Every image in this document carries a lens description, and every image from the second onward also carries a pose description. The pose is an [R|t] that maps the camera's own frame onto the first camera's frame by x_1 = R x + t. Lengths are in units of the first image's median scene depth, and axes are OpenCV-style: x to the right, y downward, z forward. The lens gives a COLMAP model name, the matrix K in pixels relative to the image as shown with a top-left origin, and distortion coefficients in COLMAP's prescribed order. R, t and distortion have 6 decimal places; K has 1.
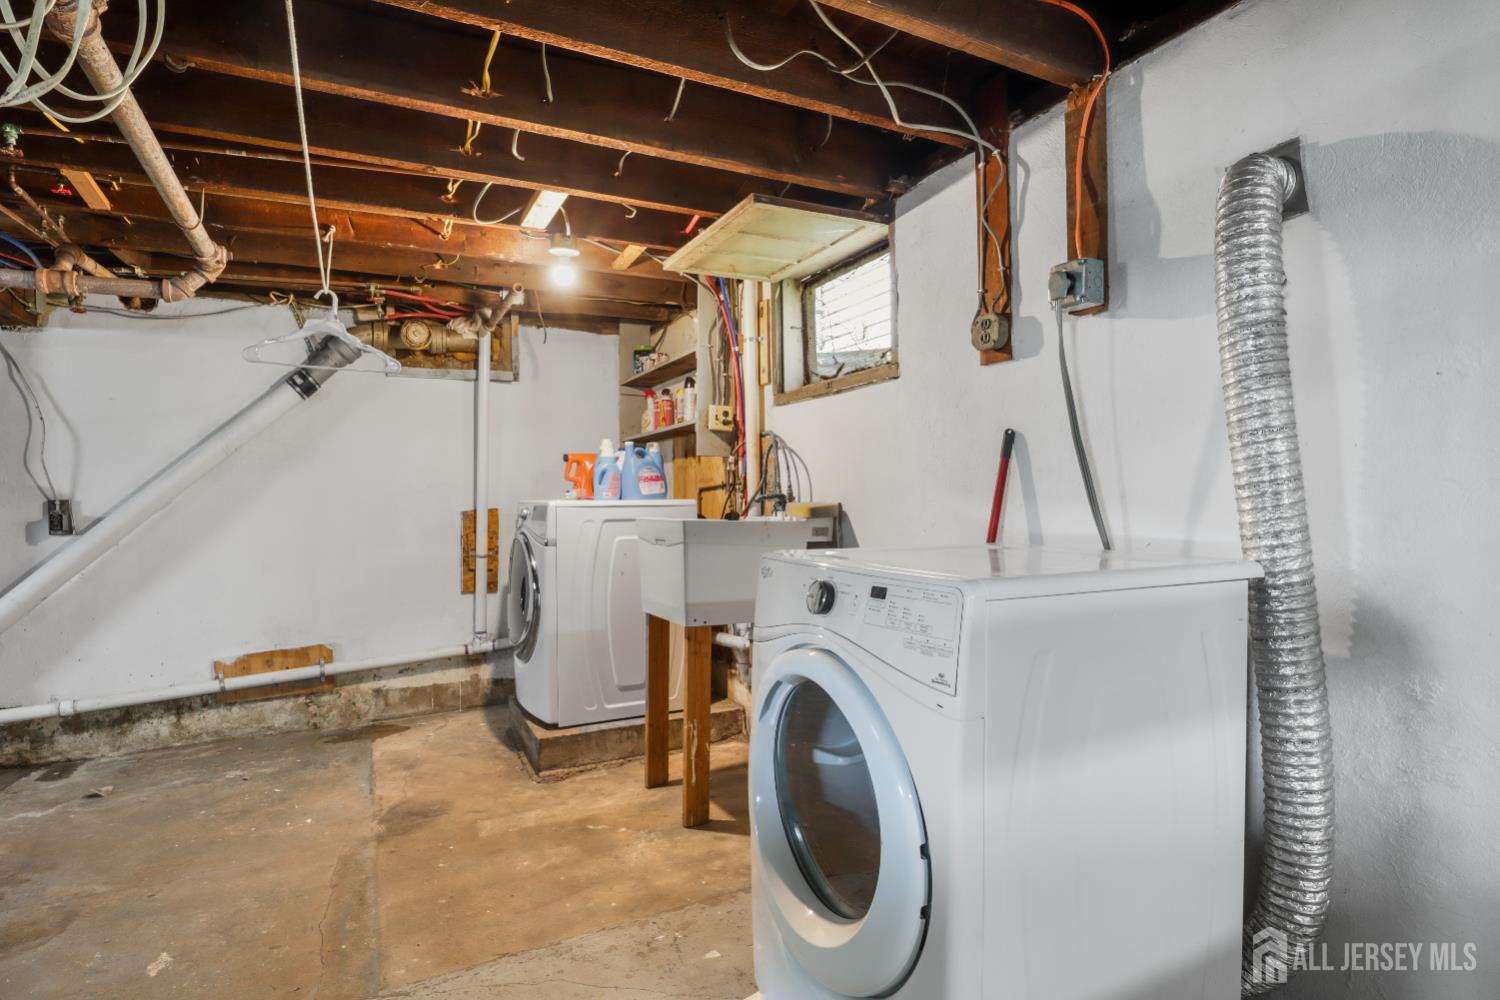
lens RADIAL K [[761.8, 0, 748.1], [0, 761.8, 499.8], [0, 0, 1]] dist [-0.035170, 0.004864]
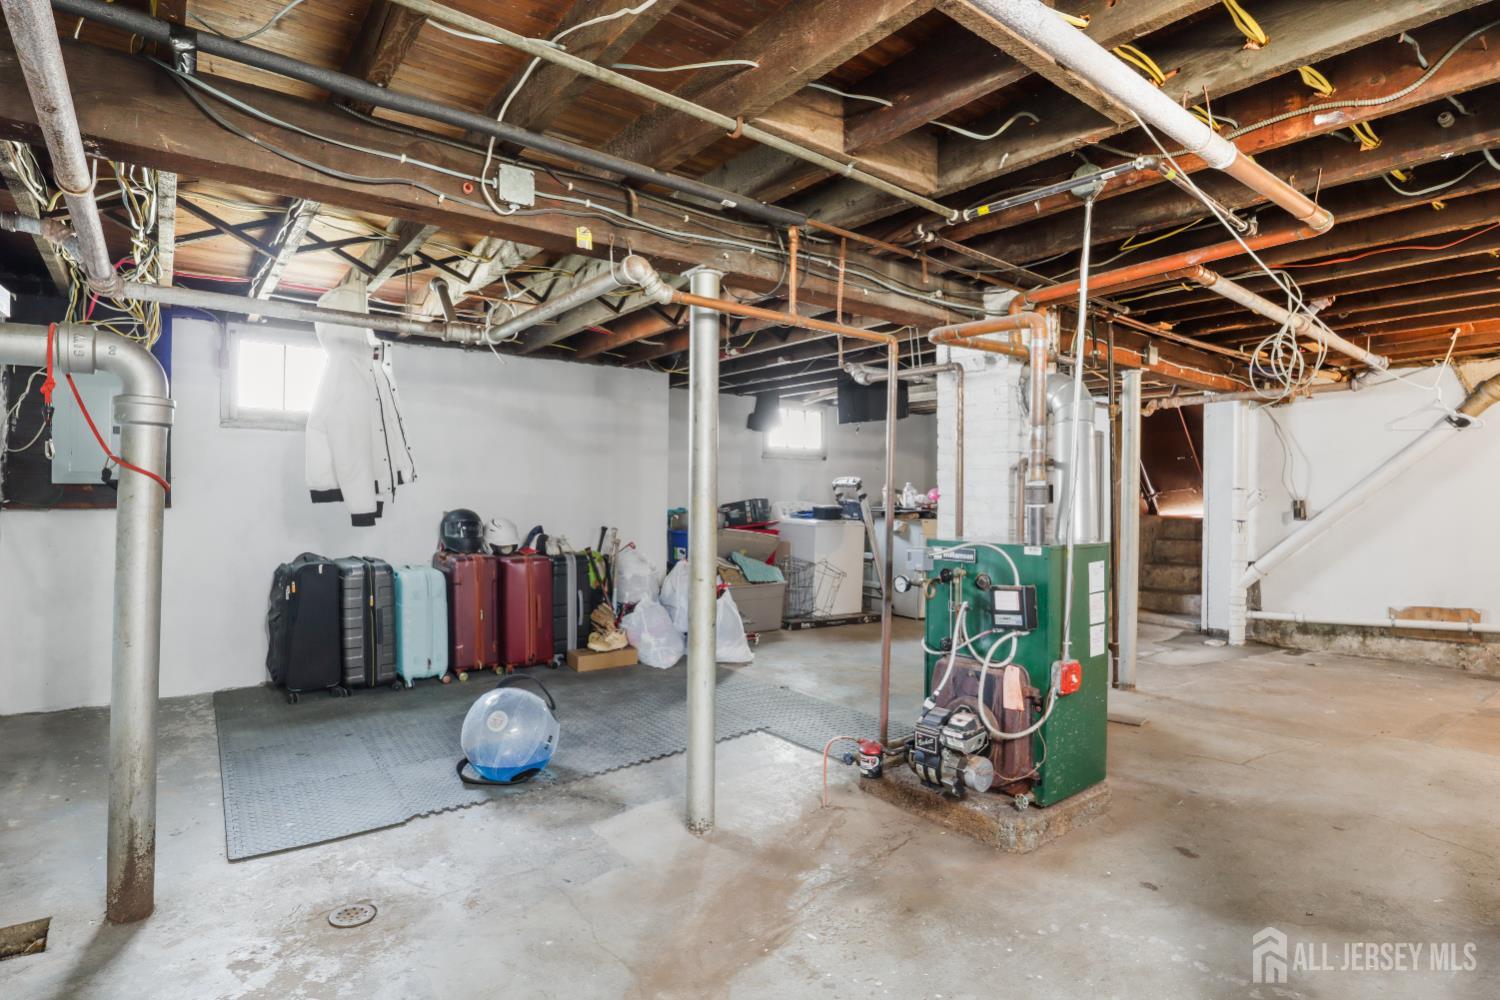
lens RADIAL K [[761.8, 0, 756.0], [0, 761.8, 501.8], [0, 0, 1]] dist [-0.035170, 0.004864]
pose [[0.192717, 0.019533, -0.981060, 0.566703], [-0.008125, 0.999799, 0.018310, -0.017906], [0.981221, 0.004442, 0.192837, -0.609597]]
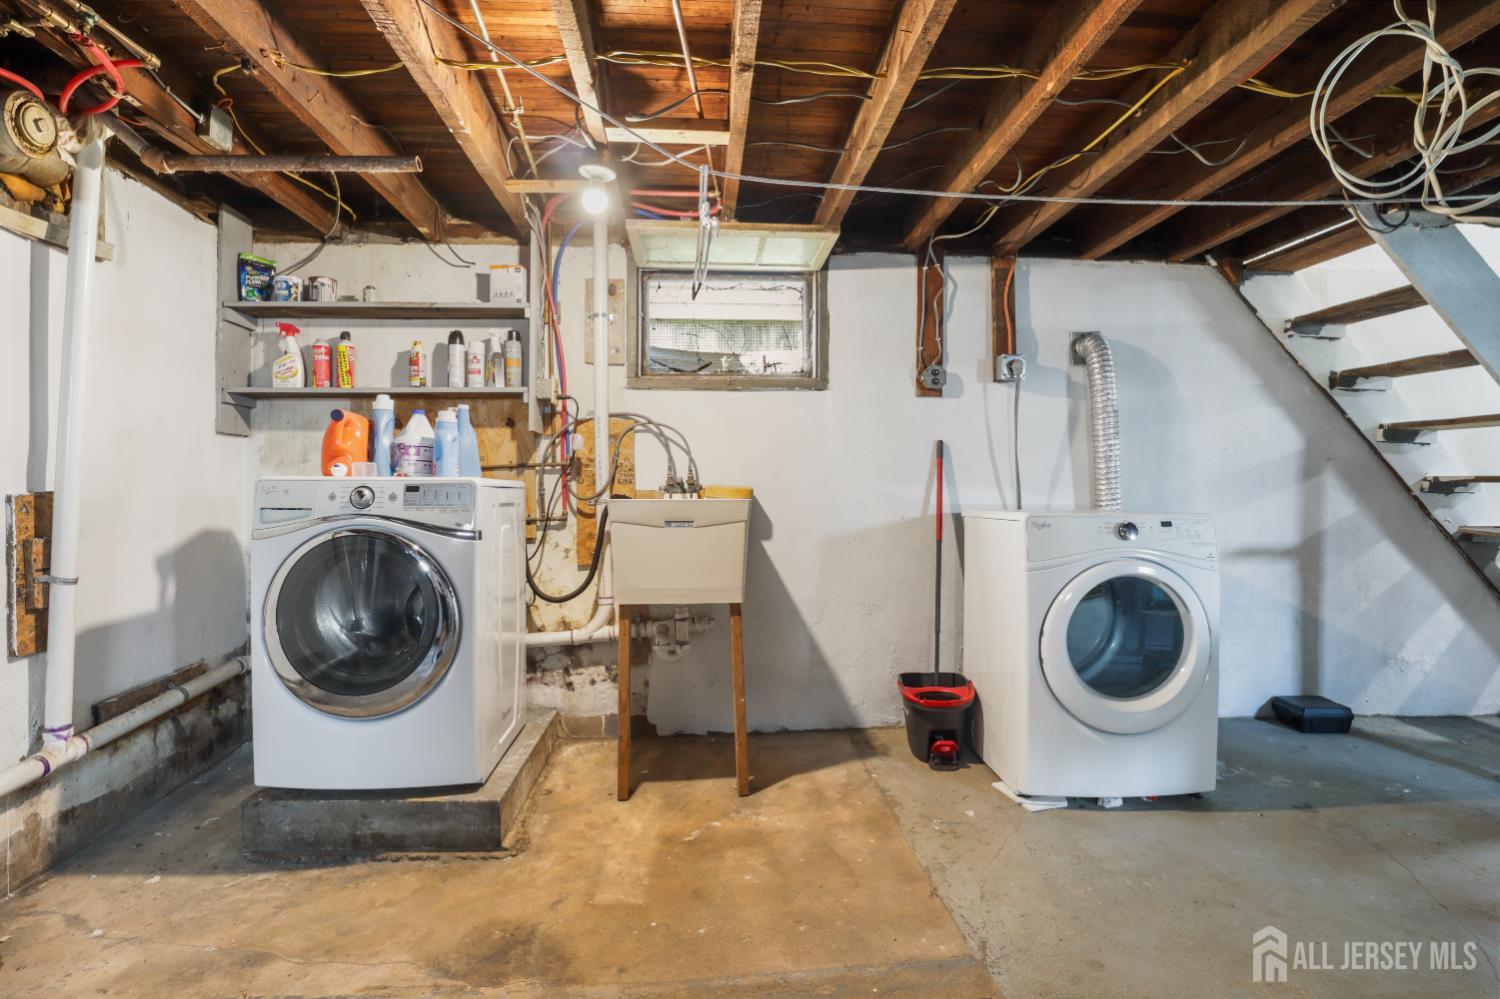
lens RADIAL K [[761.8, 0, 747.5], [0, 761.8, 492.9], [0, 0, 1]] dist [-0.035170, 0.004864]
pose [[0.391030, 0.006978, 0.920351, -0.834011], [-0.002639, 0.999976, -0.006461, 0.020306], [-0.920374, 0.000098, 0.391039, 0.476964]]
